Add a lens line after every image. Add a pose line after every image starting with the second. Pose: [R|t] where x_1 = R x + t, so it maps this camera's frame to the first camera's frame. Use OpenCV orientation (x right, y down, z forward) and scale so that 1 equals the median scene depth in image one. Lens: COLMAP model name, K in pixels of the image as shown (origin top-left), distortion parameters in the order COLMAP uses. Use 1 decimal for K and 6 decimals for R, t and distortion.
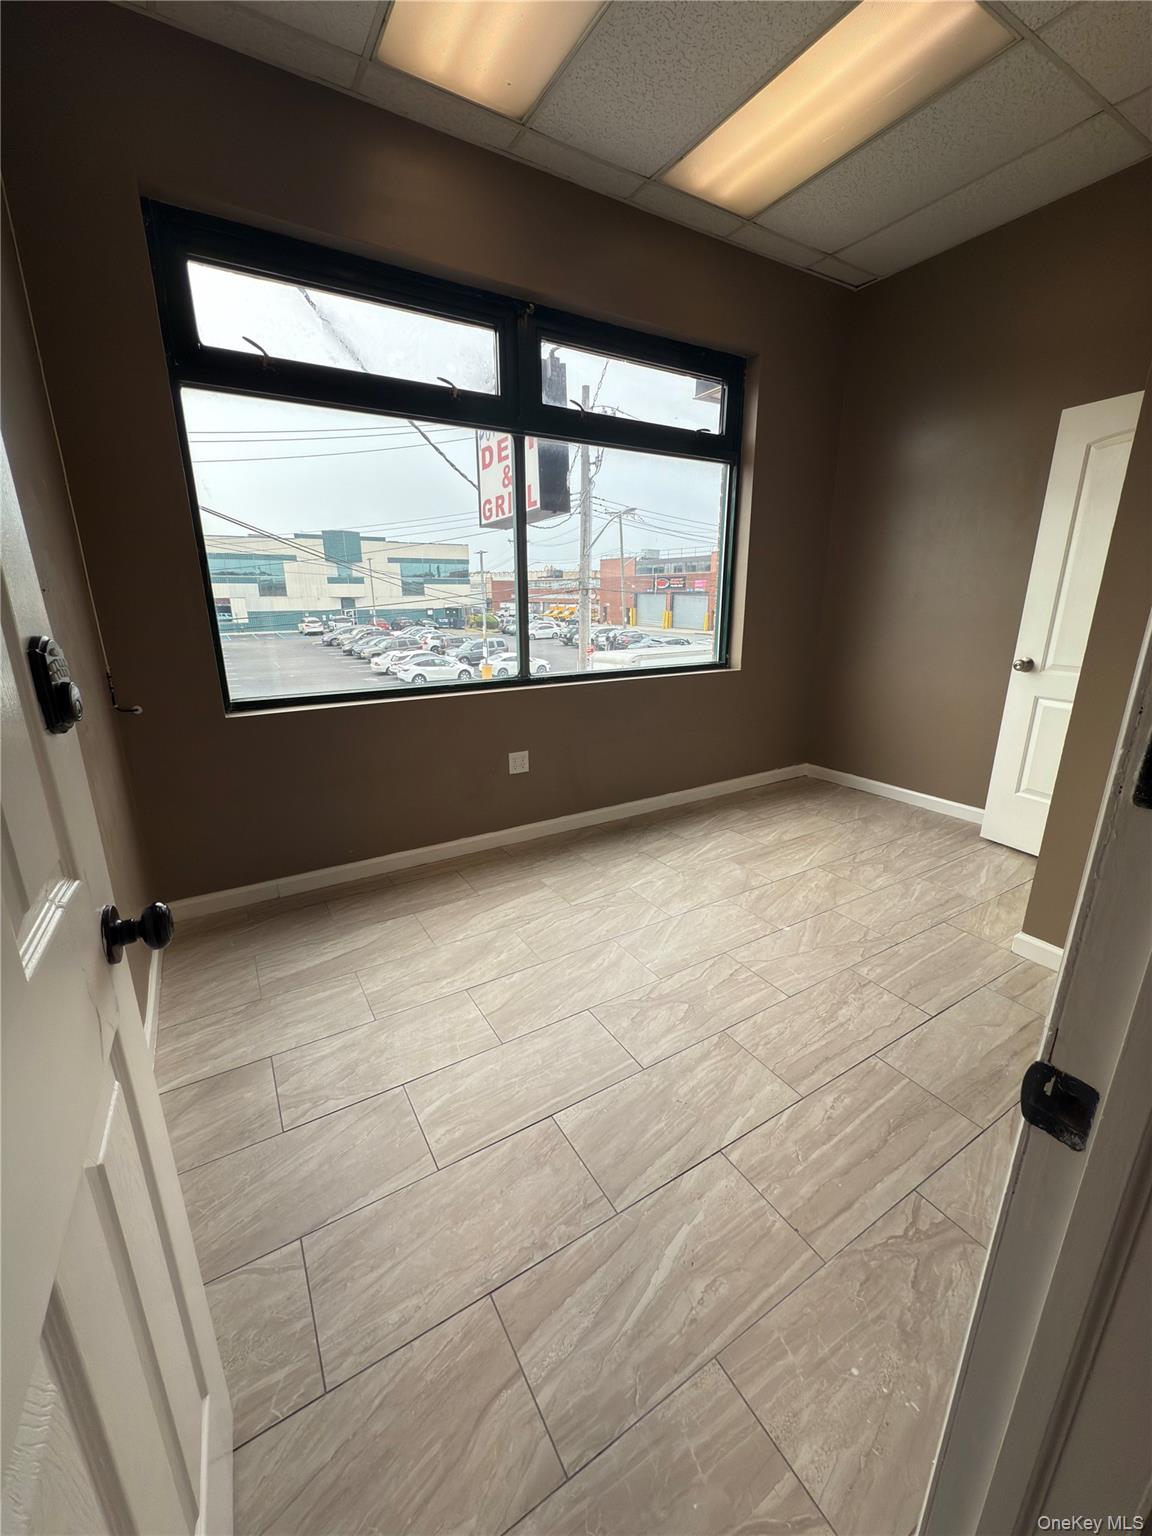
lens RADIAL K [[612.2, 0, 576.0], [0, 612.2, 768.0], [0, 0, 1]] dist [0.000850, 0.000071]
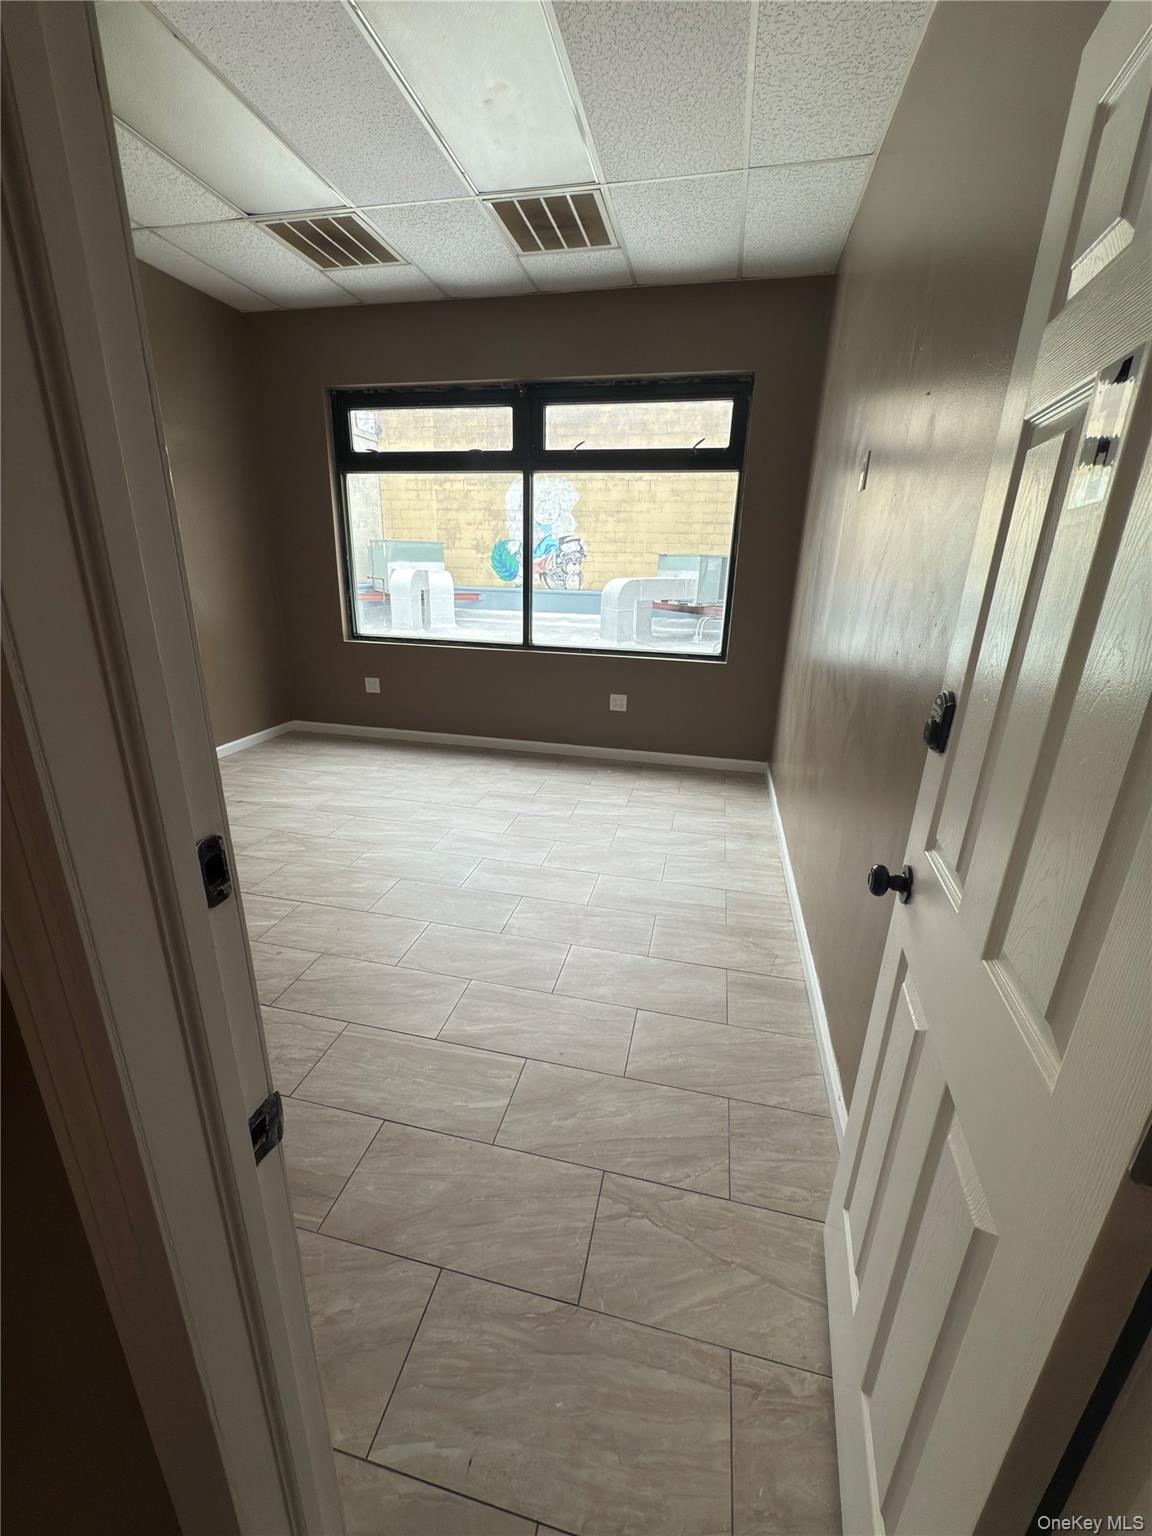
lens RADIAL K [[612.2, 0, 576.0], [0, 612.2, 768.0], [0, 0, 1]] dist [0.000850, 0.000071]
pose [[0.718605, 0.229204, -0.656561, 1.107464], [-0.221419, 0.970400, 0.096423, -0.037988], [0.659228, 0.076085, 0.748084, 0.052334]]
